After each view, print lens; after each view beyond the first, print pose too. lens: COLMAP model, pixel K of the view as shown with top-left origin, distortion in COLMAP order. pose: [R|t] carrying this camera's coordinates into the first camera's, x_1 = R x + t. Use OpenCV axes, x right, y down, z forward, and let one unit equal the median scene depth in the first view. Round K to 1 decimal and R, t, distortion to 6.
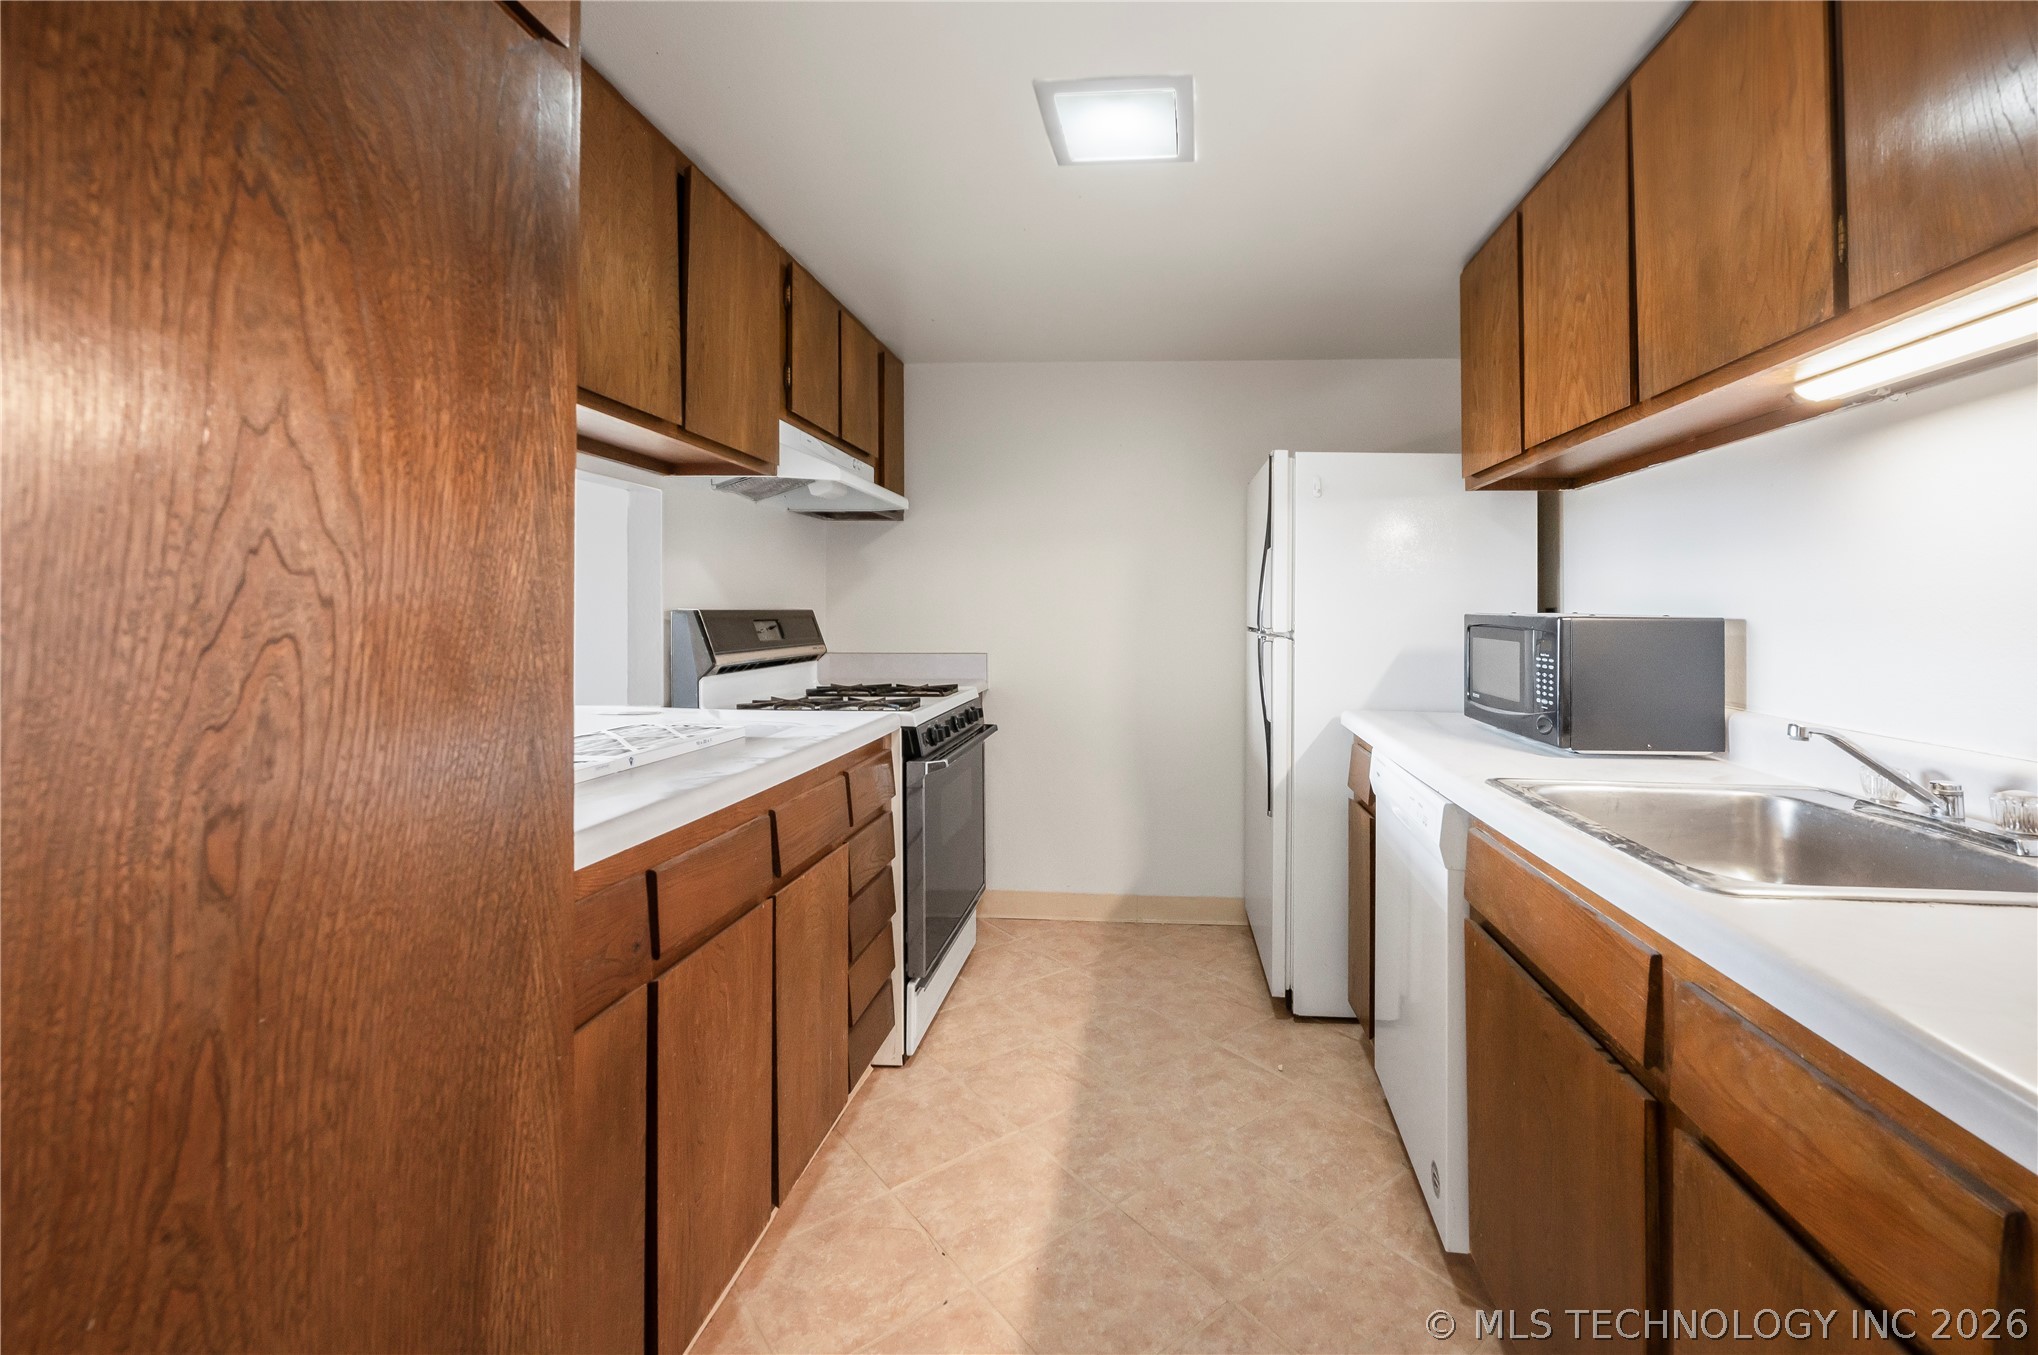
lens RADIAL K [[850.5, 0, 1097.6], [0, 850.5, 596.7], [0, 0, 1]] dist [-0.002212, 0.000603]
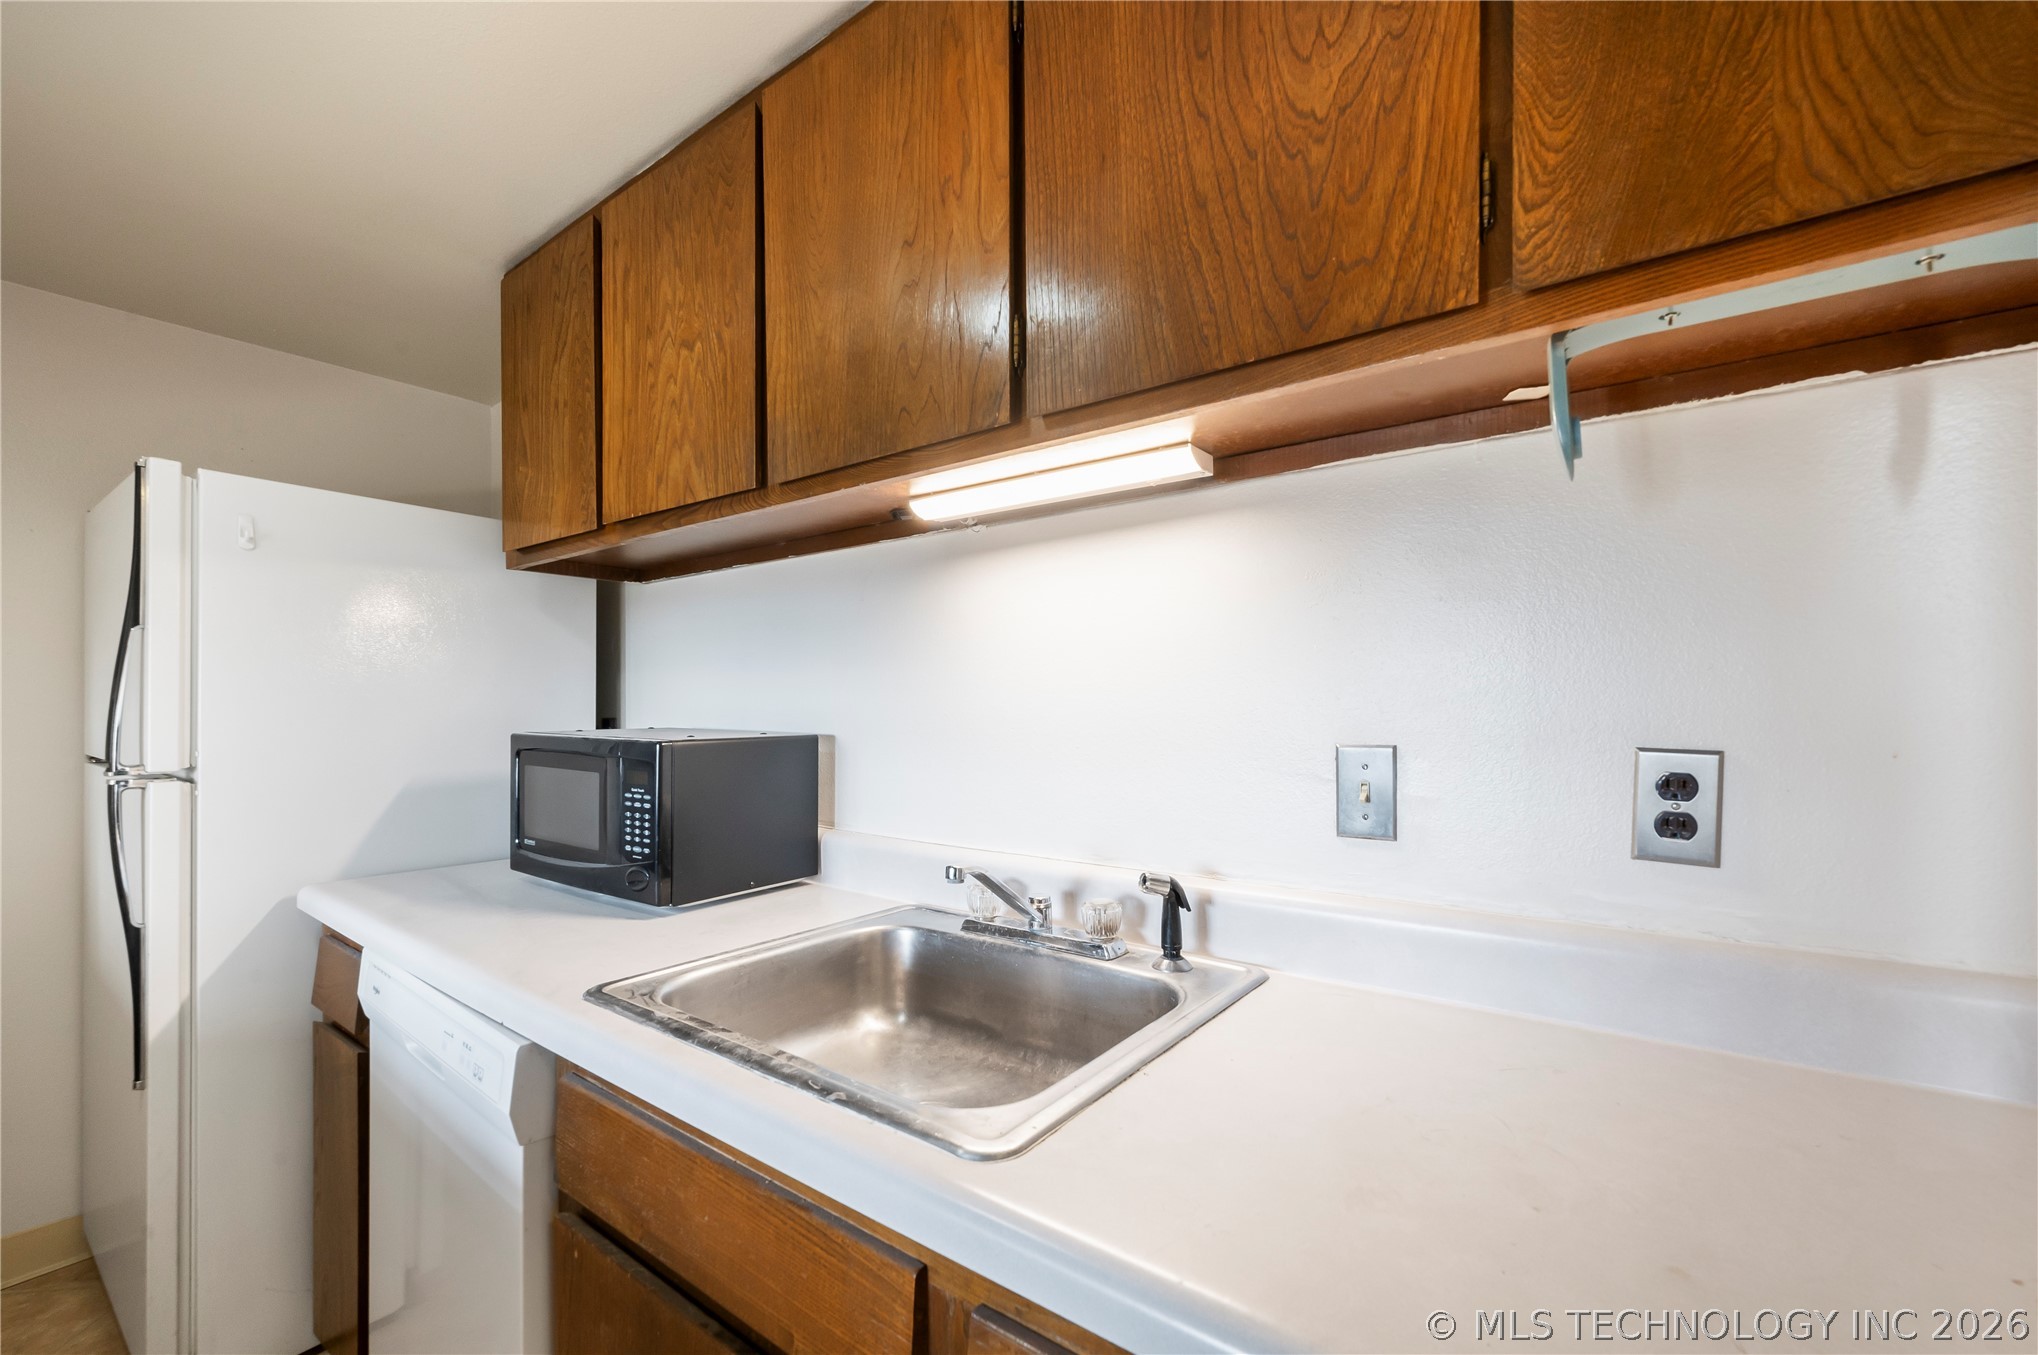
lens RADIAL K [[850.5, 0, 1055.1], [0, 850.5, 697.3], [0, 0, 1]] dist [-0.002212, 0.000603]
pose [[0.525670, -0.002111, 0.850686, 0.065908], [-0.003676, 0.999982, 0.004753, -0.023165], [-0.850681, -0.005626, 0.525653, 0.278317]]
